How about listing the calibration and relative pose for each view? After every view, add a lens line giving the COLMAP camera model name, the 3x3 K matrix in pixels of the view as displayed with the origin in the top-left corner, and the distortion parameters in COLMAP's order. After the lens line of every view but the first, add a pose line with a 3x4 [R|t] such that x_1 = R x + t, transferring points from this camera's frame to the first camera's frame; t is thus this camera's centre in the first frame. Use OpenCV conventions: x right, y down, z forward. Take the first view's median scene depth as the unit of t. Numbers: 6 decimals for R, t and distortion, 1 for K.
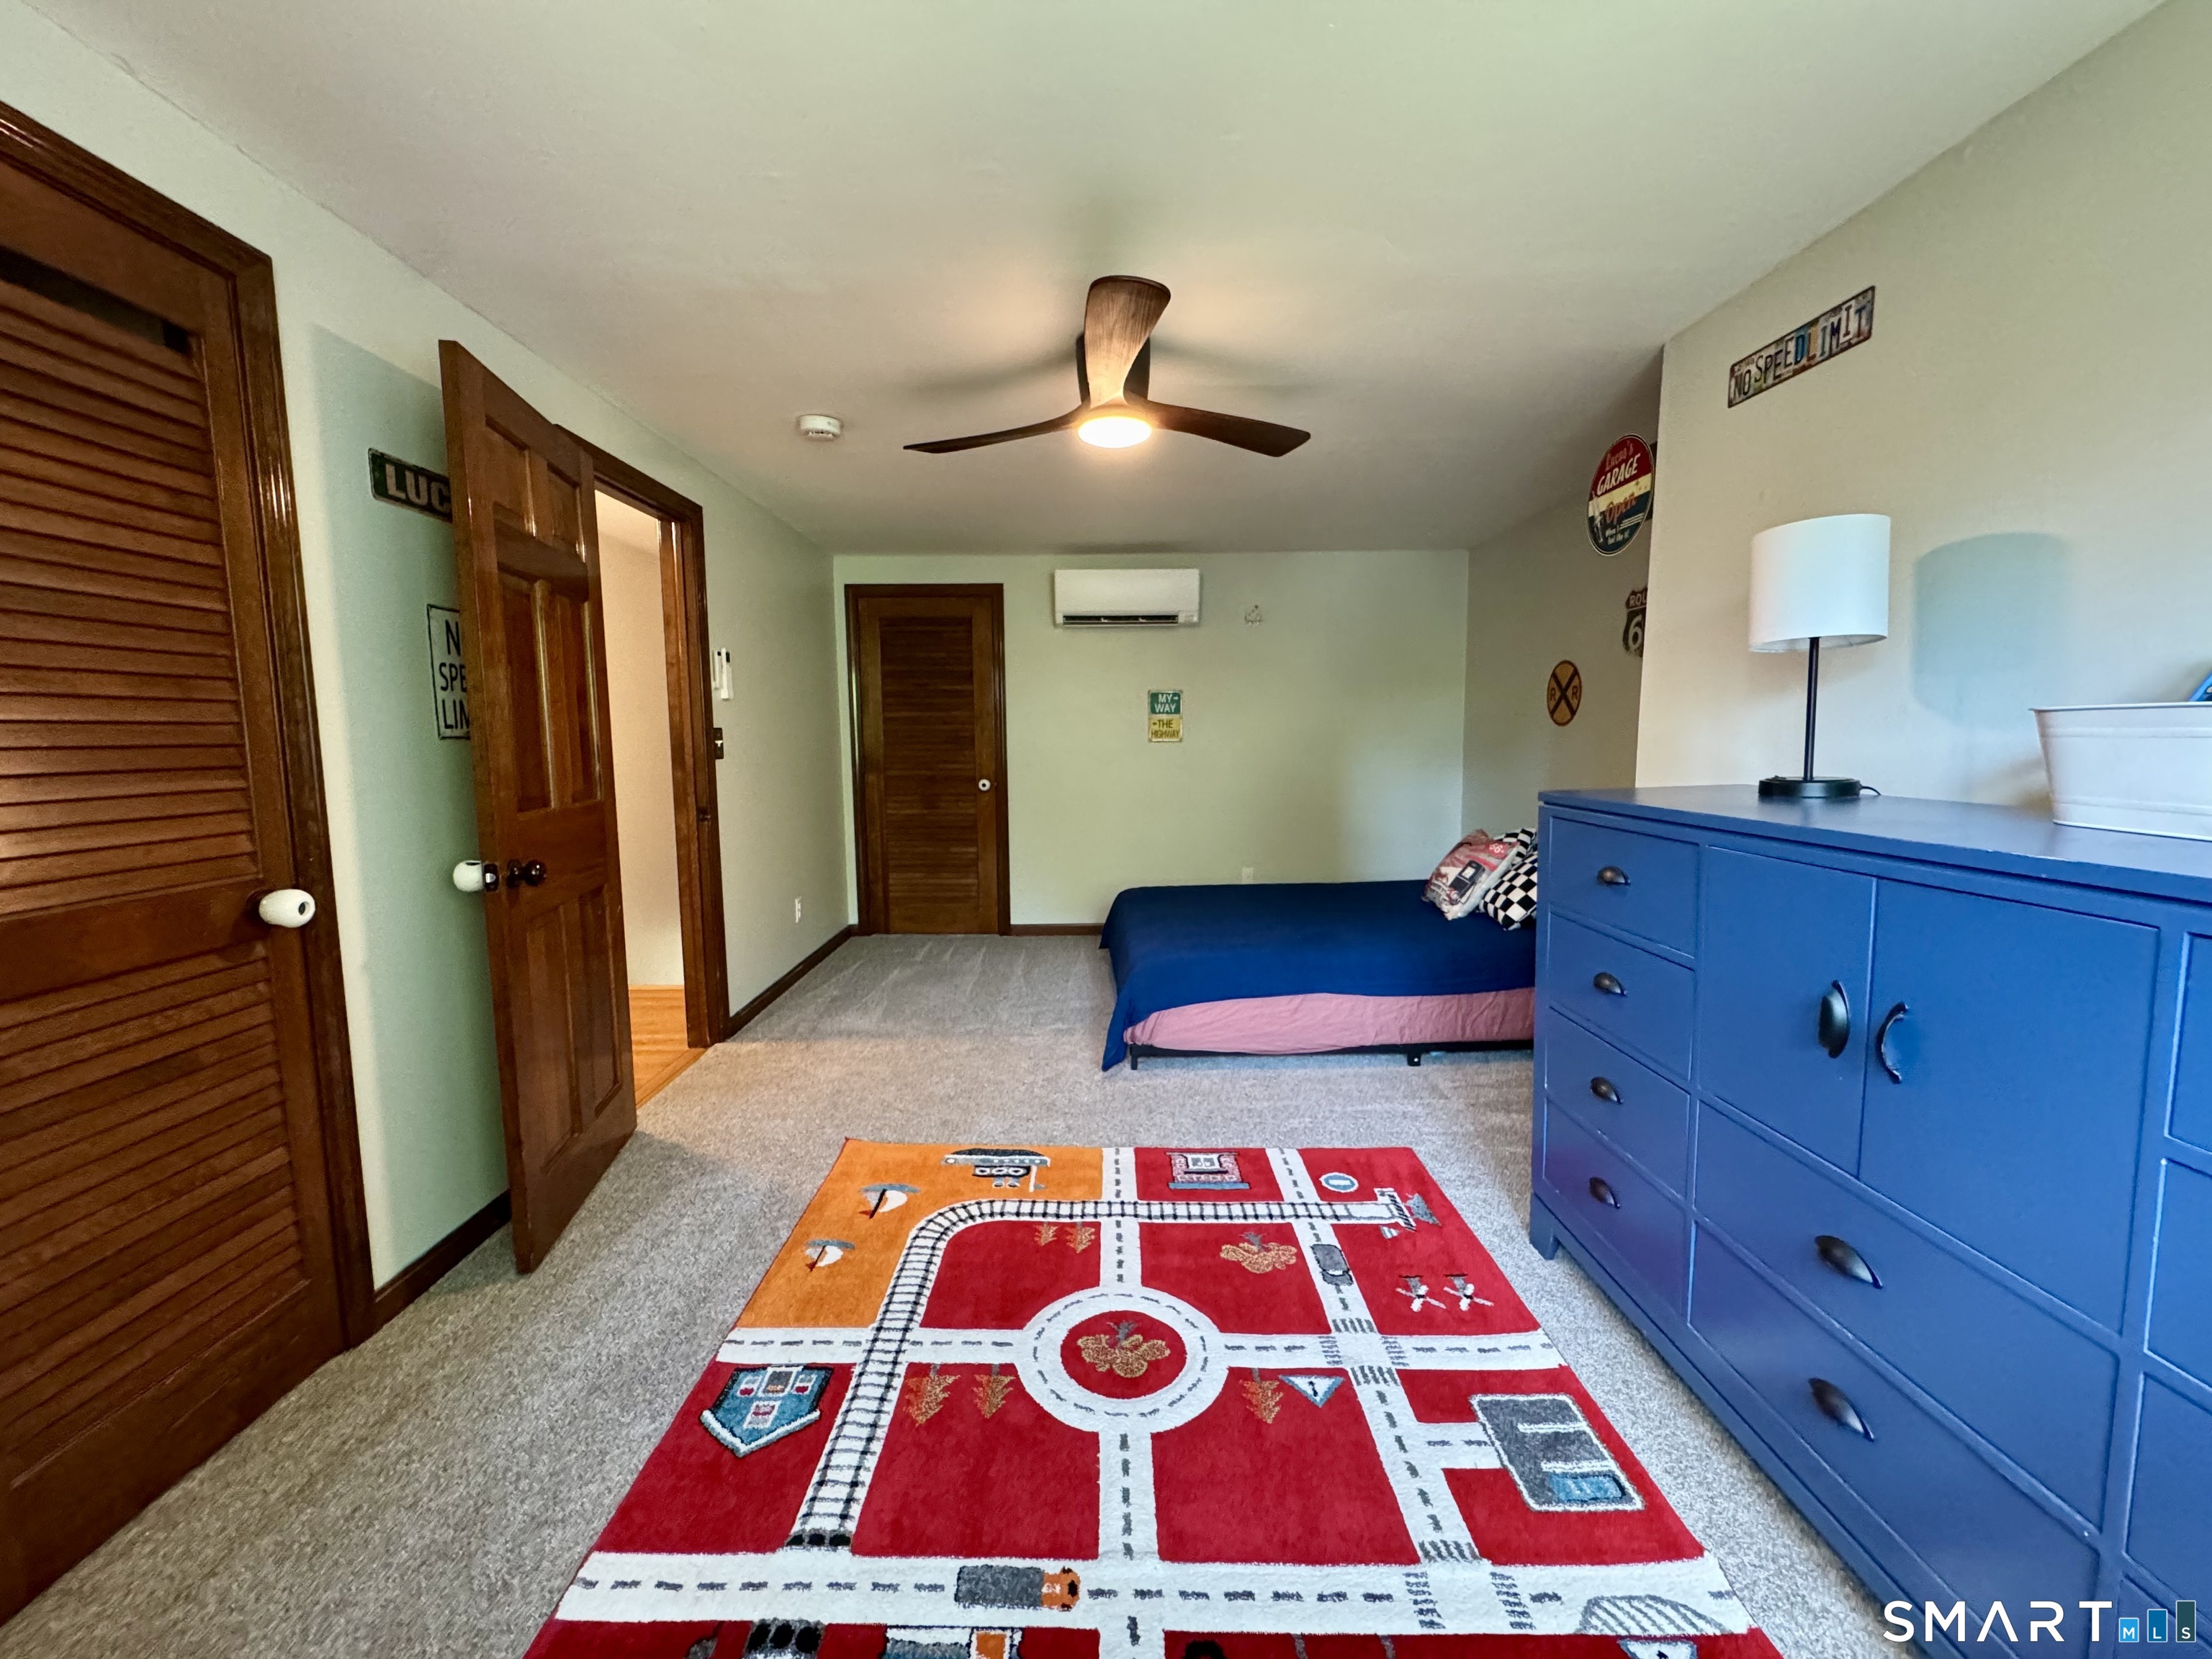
lens RADIAL K [[919.5, 0, 1101.9], [0, 919.5, 828.6], [0, 0, 1]] dist [-0.005554, 0.000359]
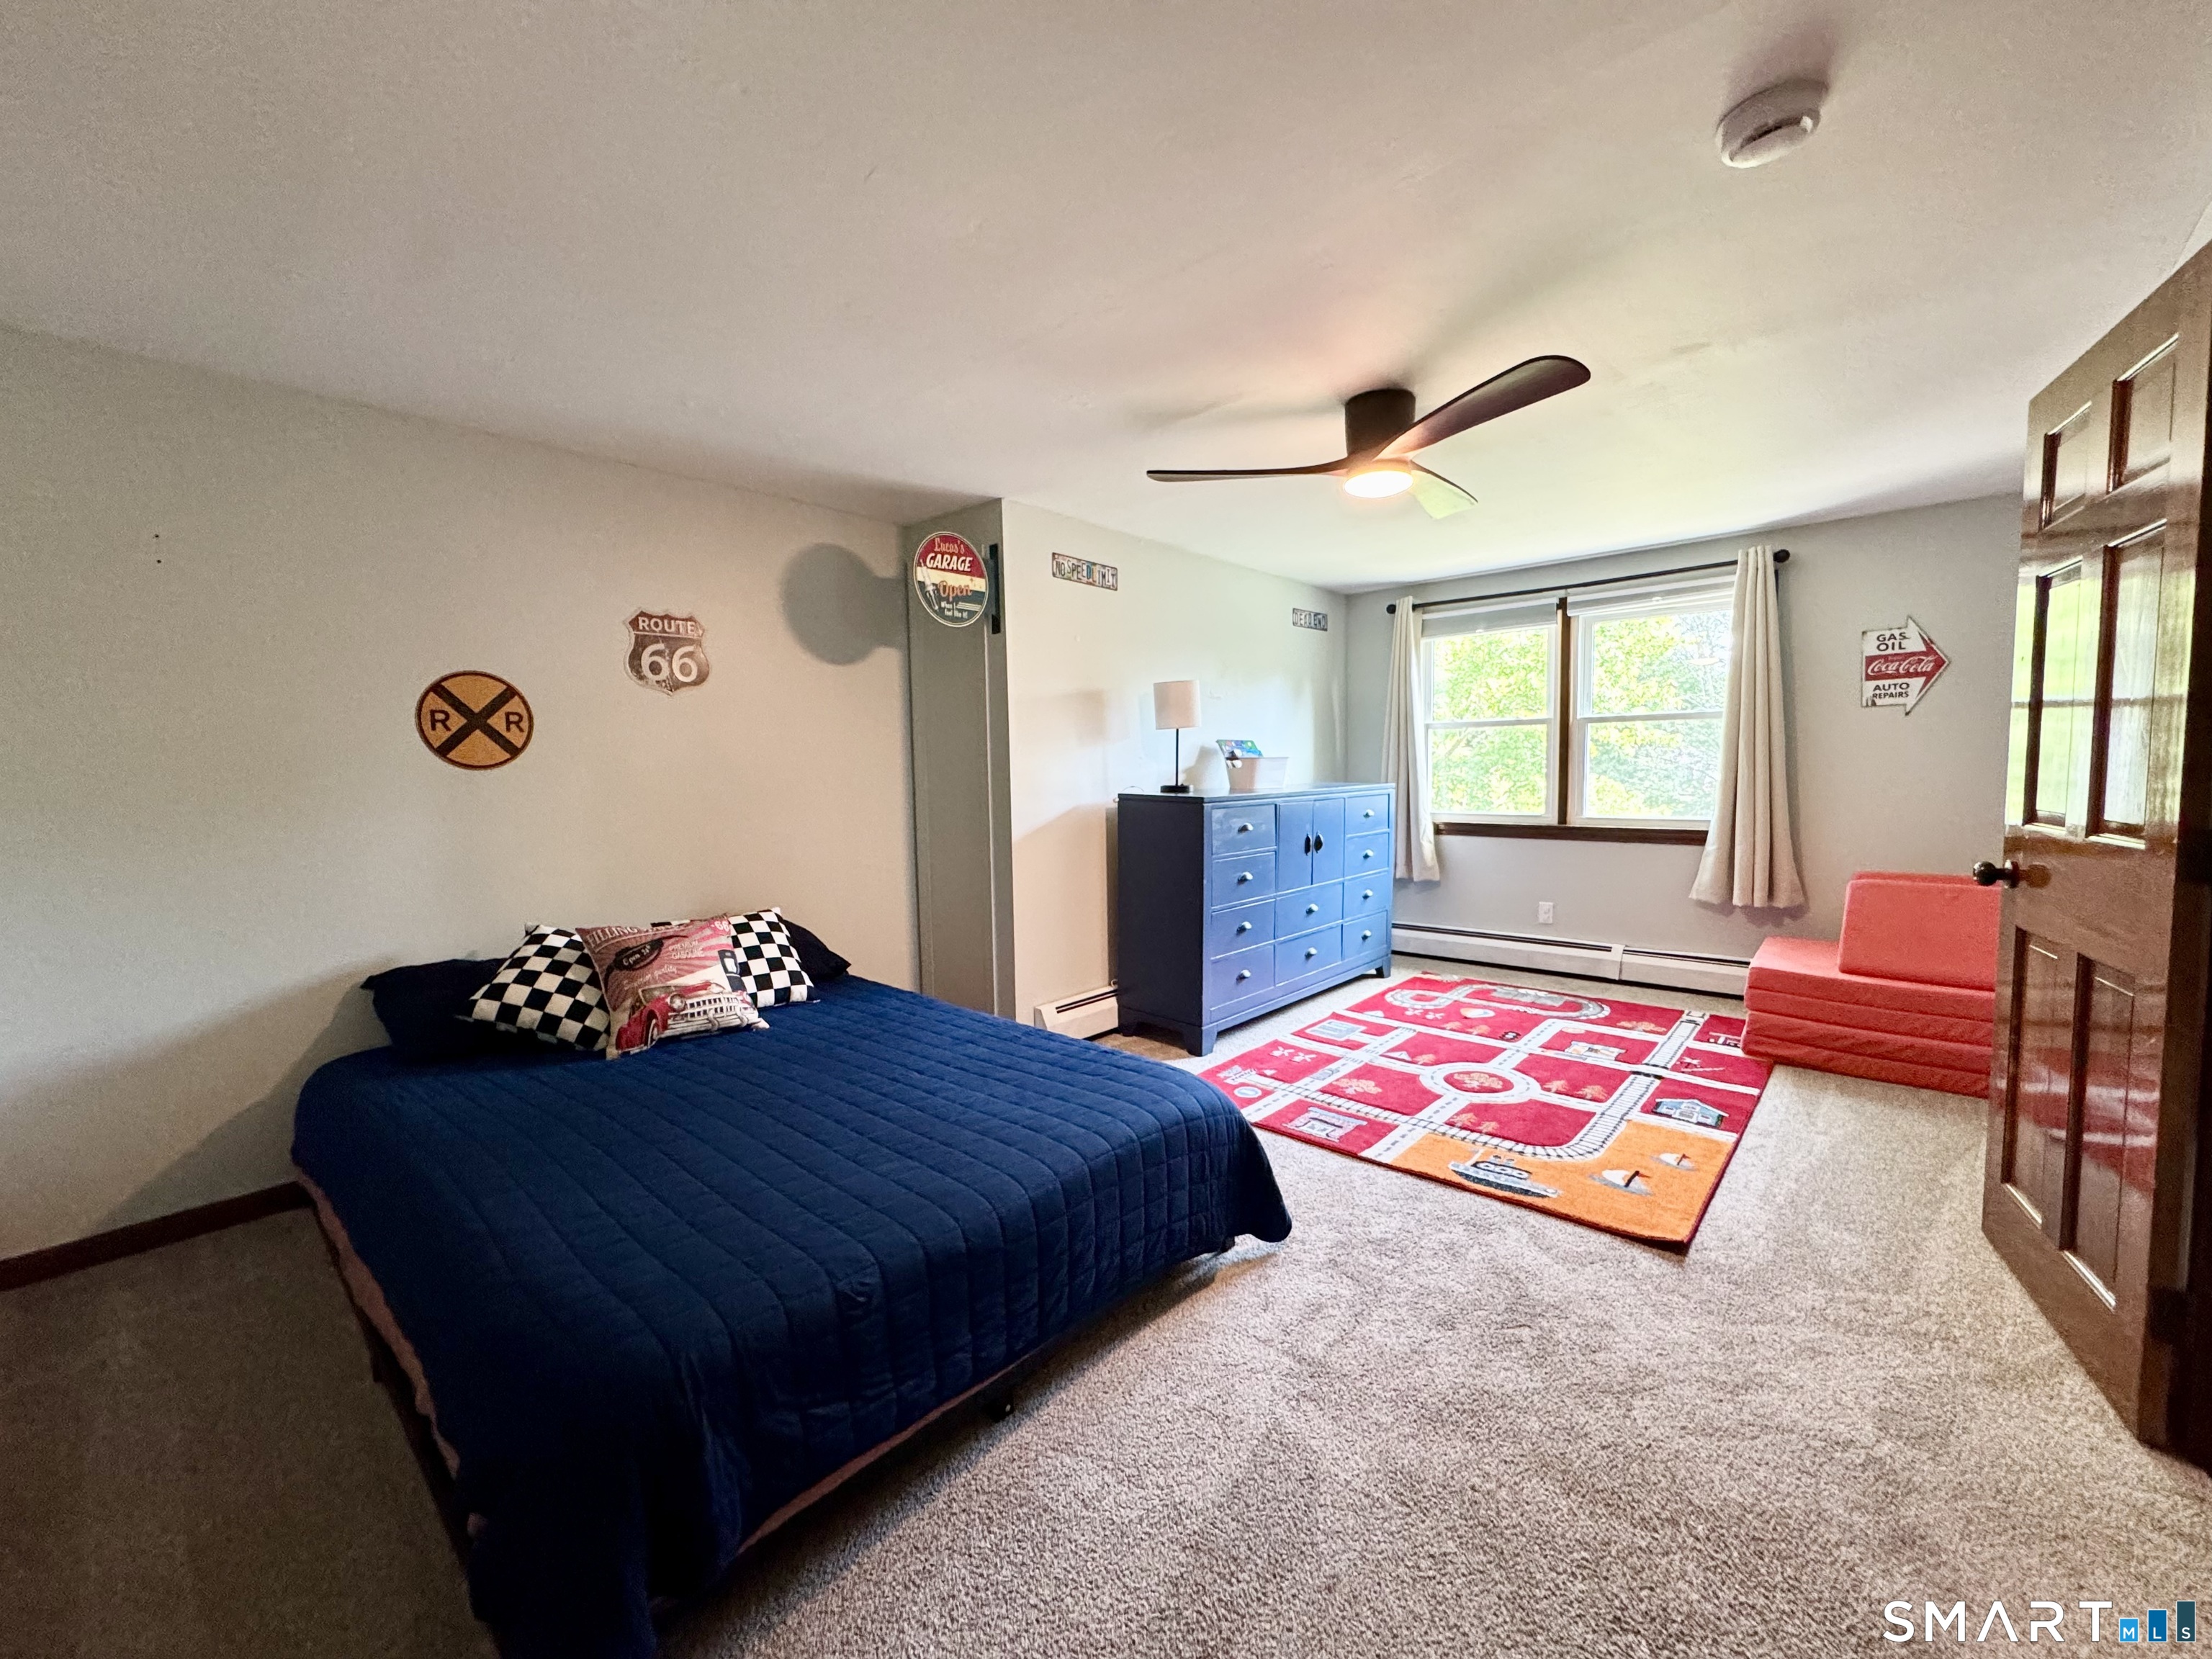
lens RADIAL K [[919.5, 0, 1087.8], [0, 919.5, 827.1], [0, 0, 1]] dist [-0.005554, 0.000359]
pose [[-0.741140, -0.023702, 0.670932, -0.518672], [0.092962, 0.986126, 0.137527, -0.232867], [-0.664884, 0.164297, -0.728654, 2.300760]]
